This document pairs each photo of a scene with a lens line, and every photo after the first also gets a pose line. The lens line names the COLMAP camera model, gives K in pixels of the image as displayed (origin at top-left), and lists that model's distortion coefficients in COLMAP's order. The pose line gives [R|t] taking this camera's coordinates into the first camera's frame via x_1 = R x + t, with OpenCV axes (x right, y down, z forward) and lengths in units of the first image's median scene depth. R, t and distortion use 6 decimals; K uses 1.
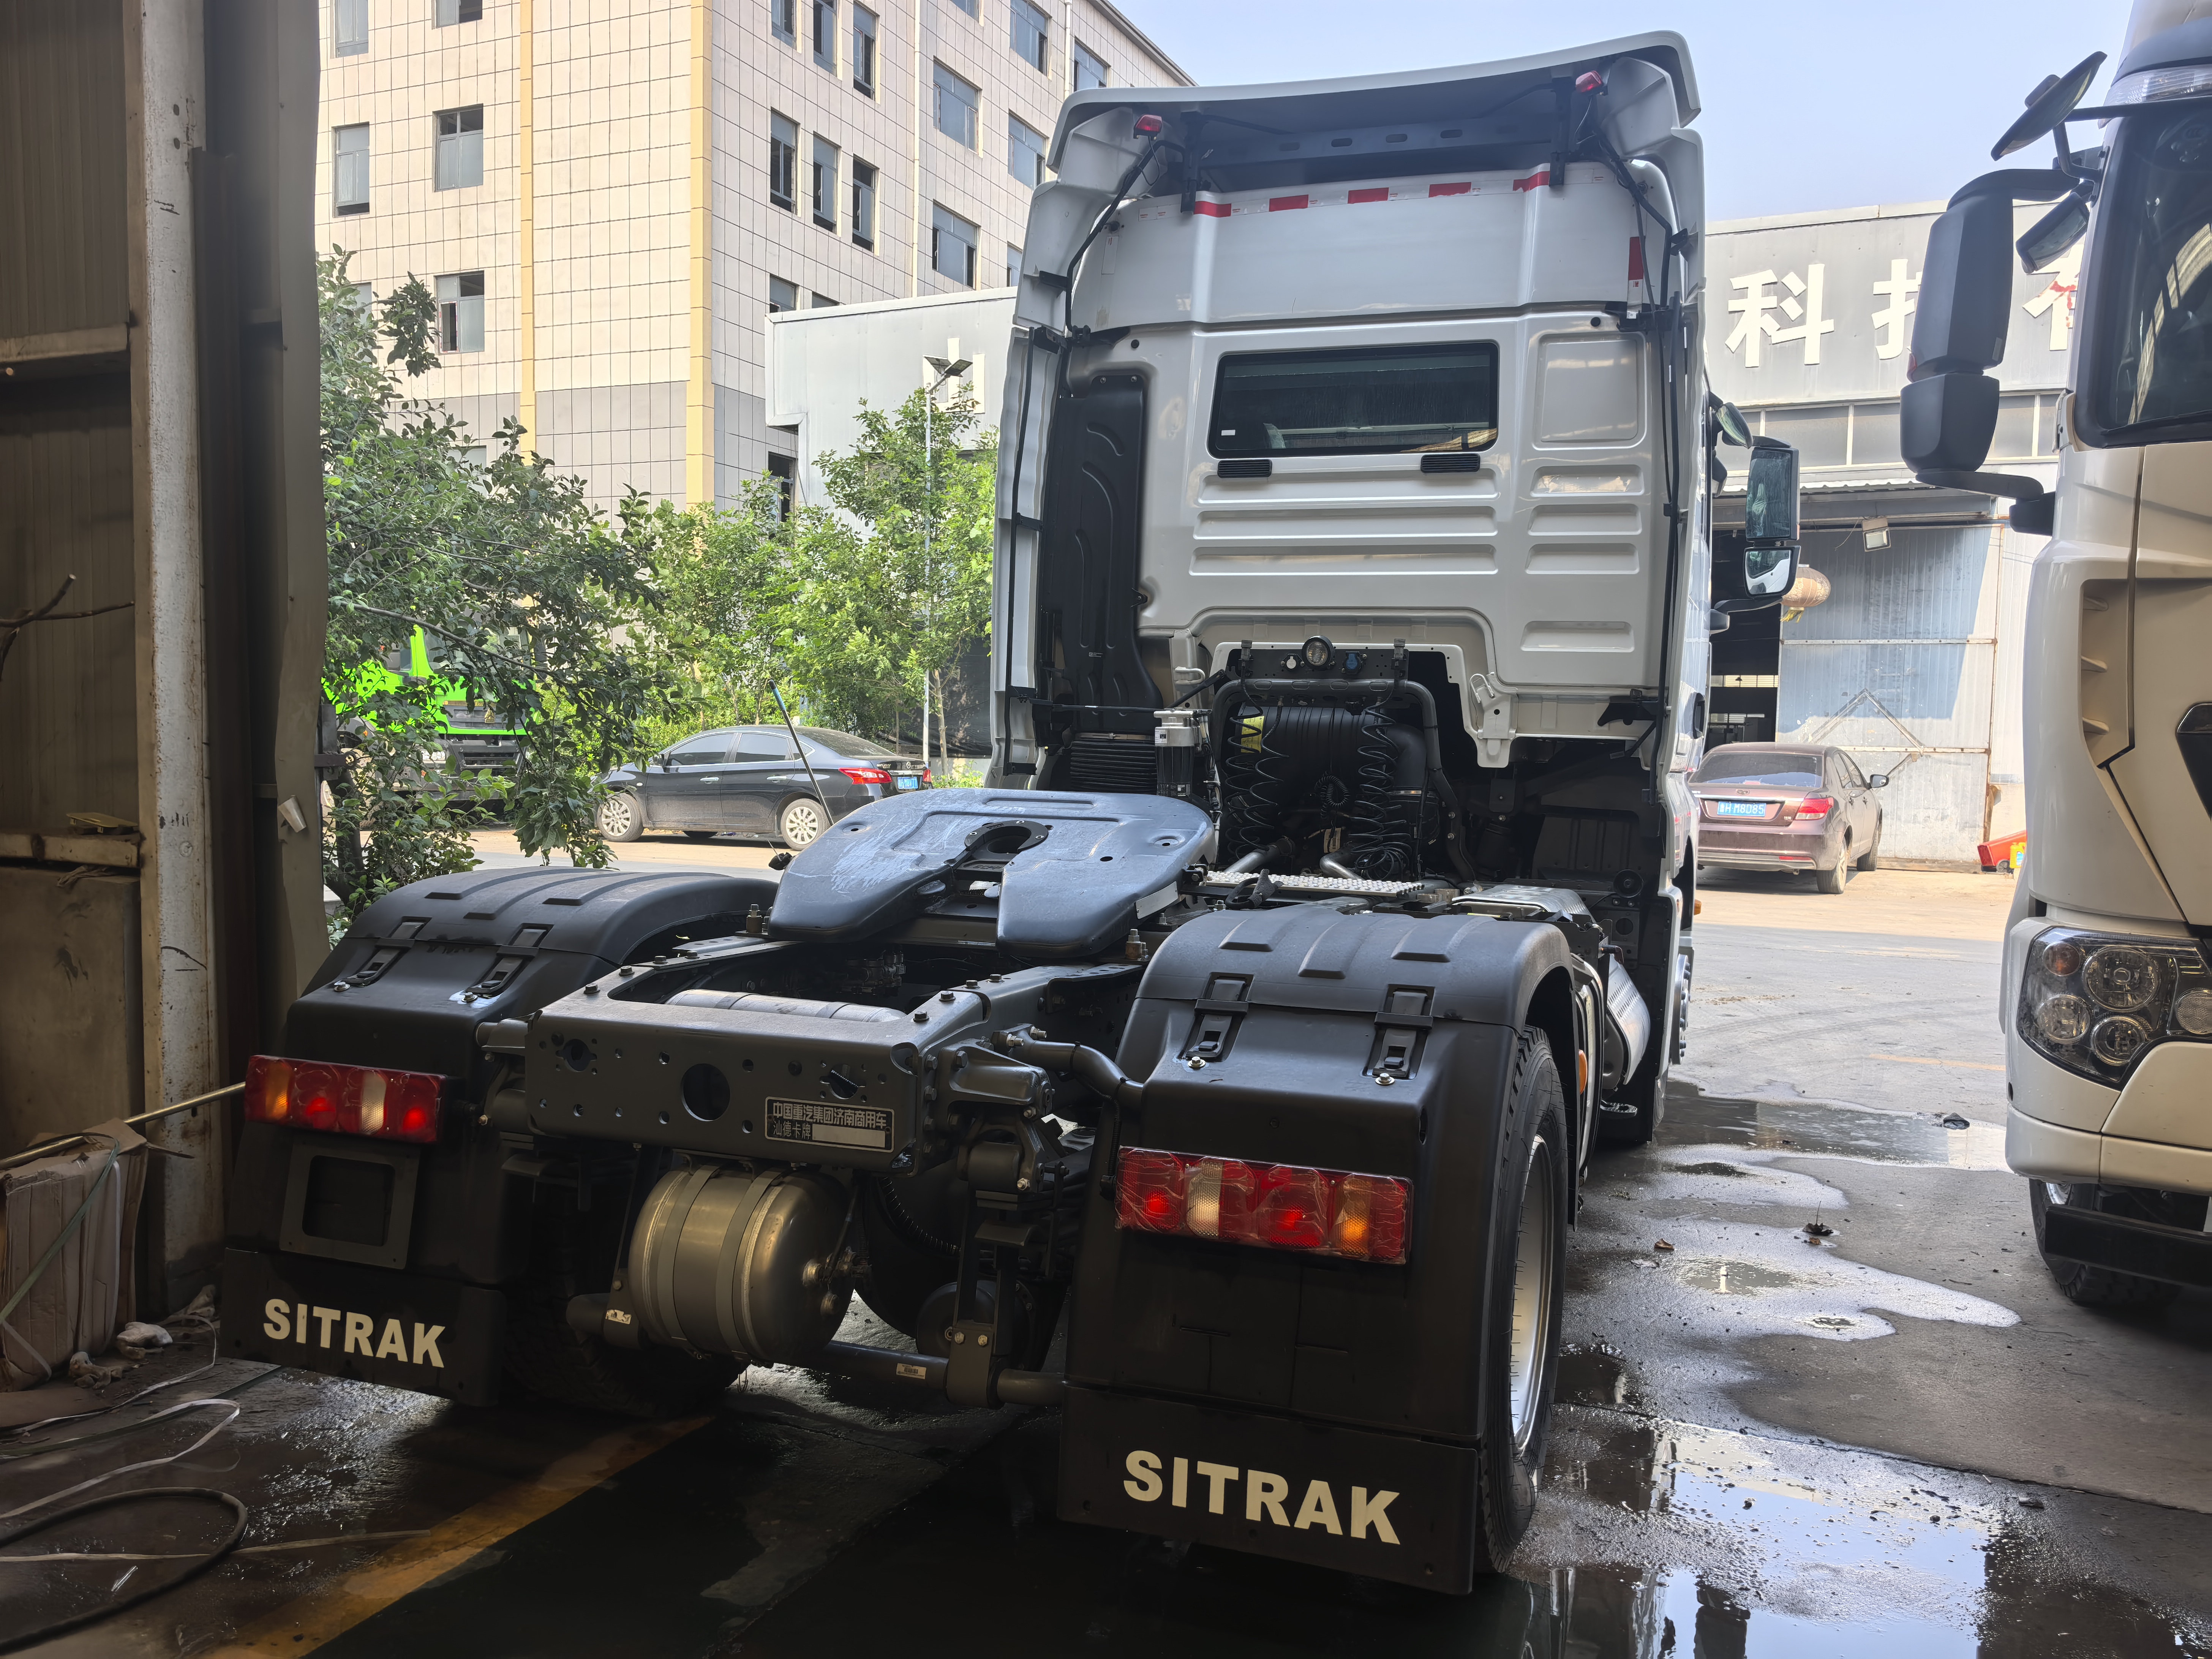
lens RADIAL K [[1728.5, 0, 1109.8], [0, 1728.5, 836.3], [0, 0, 1]] dist [0.042531, -0.058169]
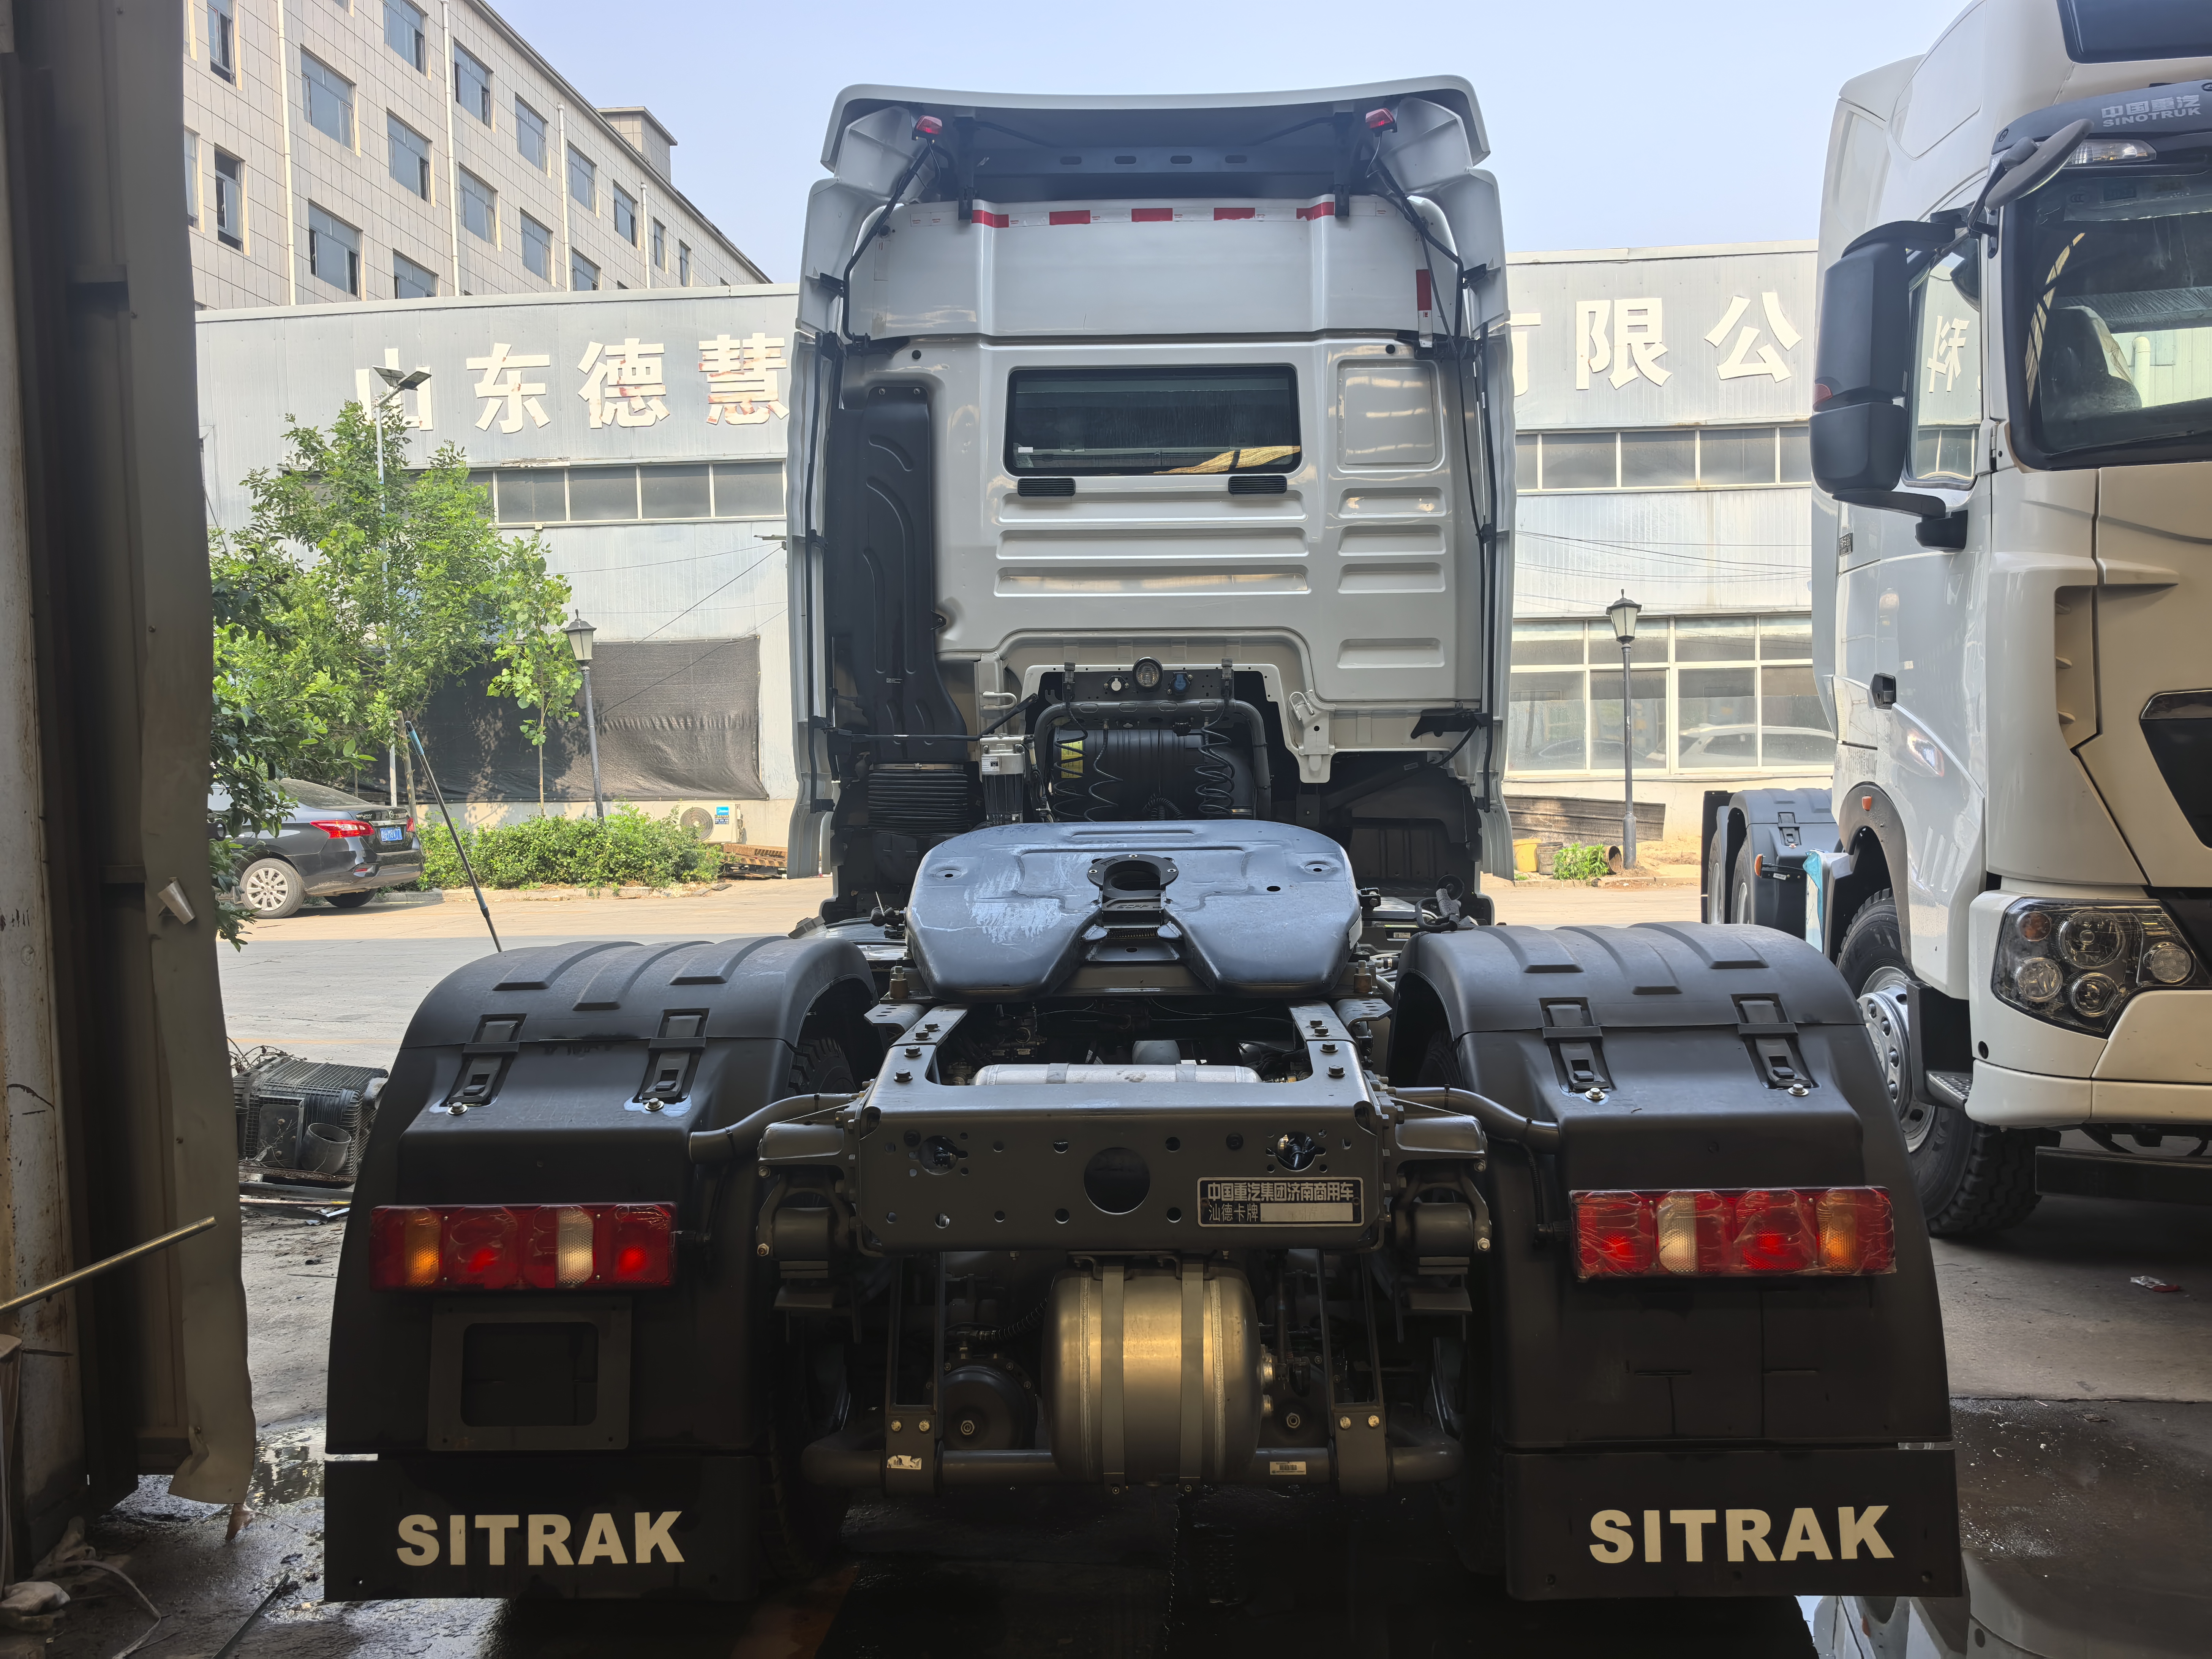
lens RADIAL K [[1728.5, 0, 1109.8], [0, 1728.5, 836.3], [0, 0, 1]] dist [0.042531, -0.058169]
pose [[0.945229, -0.052744, 0.322118, -0.222749], [0.058149, 0.998282, -0.007176, -0.008251], [-0.321186, 0.025514, 0.946672, 0.079260]]
